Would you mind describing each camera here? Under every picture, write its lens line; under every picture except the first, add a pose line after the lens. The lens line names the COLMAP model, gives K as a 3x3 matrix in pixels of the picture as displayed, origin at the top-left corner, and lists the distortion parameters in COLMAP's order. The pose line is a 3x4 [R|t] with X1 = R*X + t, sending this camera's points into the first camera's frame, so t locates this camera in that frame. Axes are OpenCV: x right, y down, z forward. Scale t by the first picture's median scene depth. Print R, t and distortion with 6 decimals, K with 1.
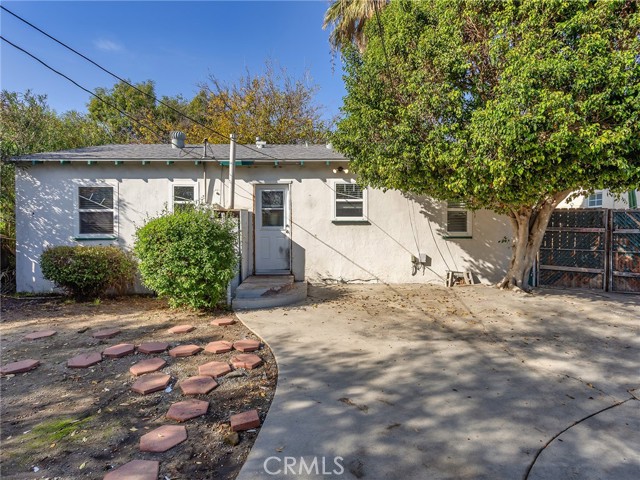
lens RADIAL K [[339.3, 0, 319.6], [0, 339.3, 239.1], [0, 0, 1]] dist [0.002041, 0.002396]
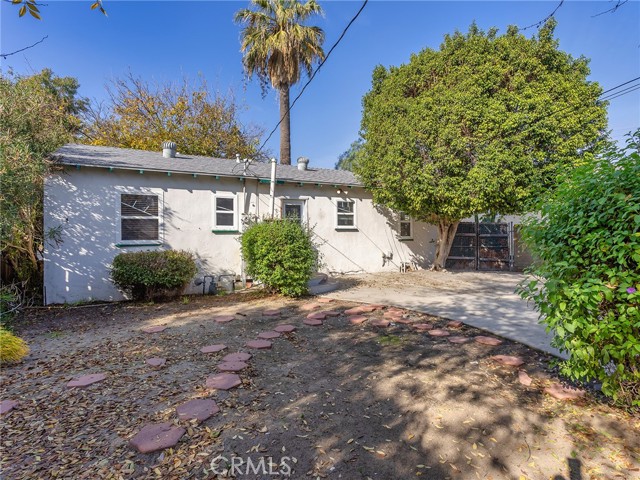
lens RADIAL K [[339.3, 0, 321.3], [0, 339.3, 239.3], [0, 0, 1]] dist [0.002041, 0.002396]
pose [[0.883899, -0.010484, 0.467560, -0.653102], [0.019483, 0.999706, -0.014416, 0.007187], [-0.467271, 0.021852, 0.883844, -0.165032]]
